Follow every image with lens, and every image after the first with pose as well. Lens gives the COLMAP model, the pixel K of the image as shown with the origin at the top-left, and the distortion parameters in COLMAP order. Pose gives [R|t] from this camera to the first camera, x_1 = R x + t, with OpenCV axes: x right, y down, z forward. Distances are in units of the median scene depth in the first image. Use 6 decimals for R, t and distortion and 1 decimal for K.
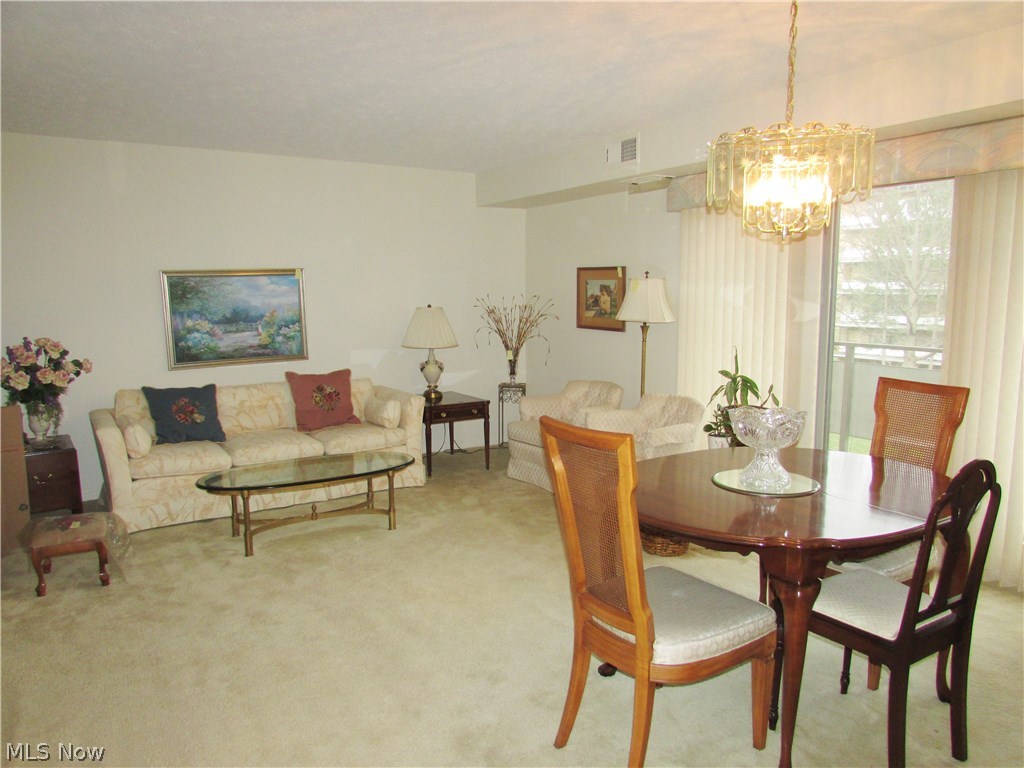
lens RADIAL K [[718.3, 0, 512.0], [0, 718.3, 384.0], [0, 0, 1]] dist [-0.048882, 0.028193]
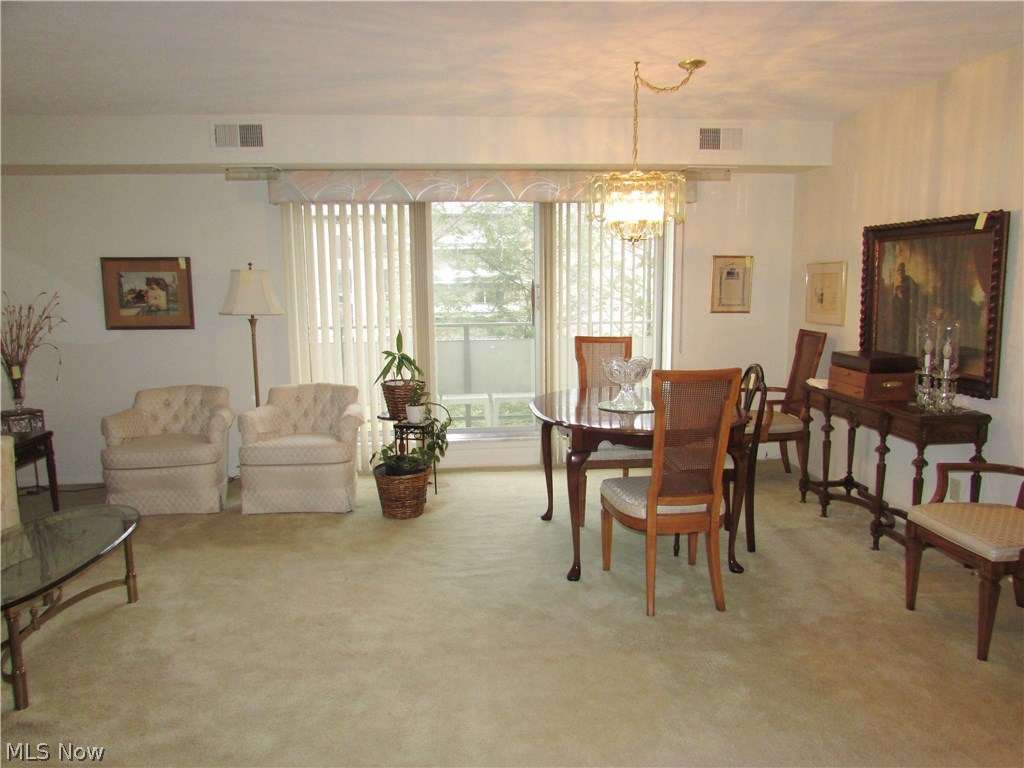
lens RADIAL K [[718.3, 0, 512.0], [0, 718.3, 384.0], [0, 0, 1]] dist [-0.048882, 0.028193]
pose [[0.466414, -0.127080, 0.875390, -0.452506], [0.123847, 0.989261, 0.077624, -0.023018], [-0.875854, 0.072210, 0.477144, 0.212613]]
